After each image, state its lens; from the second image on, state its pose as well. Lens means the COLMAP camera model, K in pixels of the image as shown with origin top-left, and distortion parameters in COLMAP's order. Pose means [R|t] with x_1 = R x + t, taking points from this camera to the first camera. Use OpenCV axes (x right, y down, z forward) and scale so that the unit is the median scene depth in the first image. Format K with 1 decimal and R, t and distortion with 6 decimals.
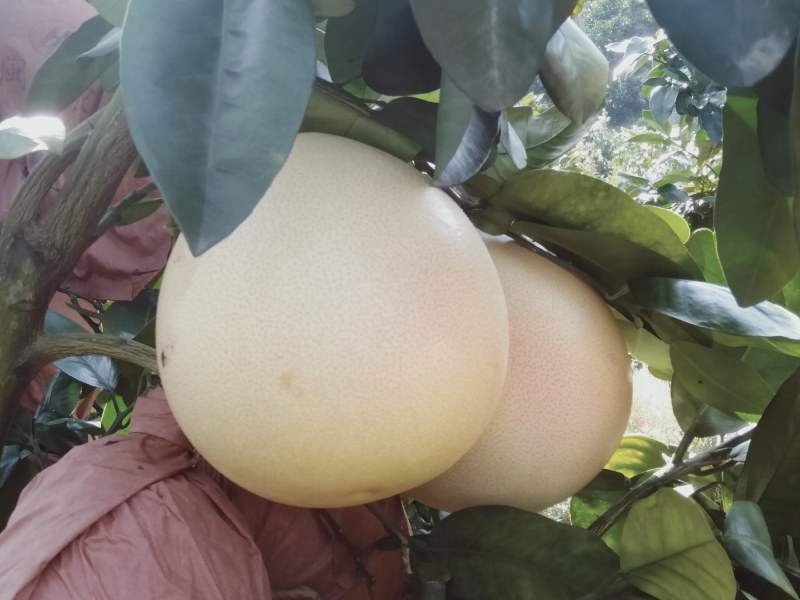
lens RADIAL K [[1204.7, 0, 368.5], [0, 1204.7, 300.5], [0, 0, 1]] dist [0.113045, -0.405727]
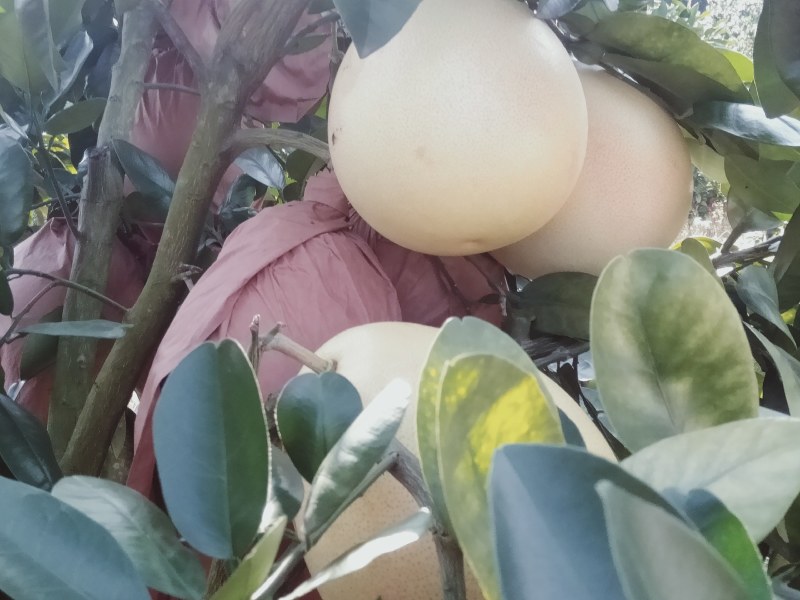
lens RADIAL K [[1204.7, 0, 368.5], [0, 1204.7, 300.5], [0, 0, 1]] dist [0.113045, -0.405727]
pose [[0.992805, 0.053116, -0.107316, 0.025864], [-0.041521, 0.993335, 0.107525, 0.070283], [0.112312, -0.102295, 0.988393, -0.338260]]
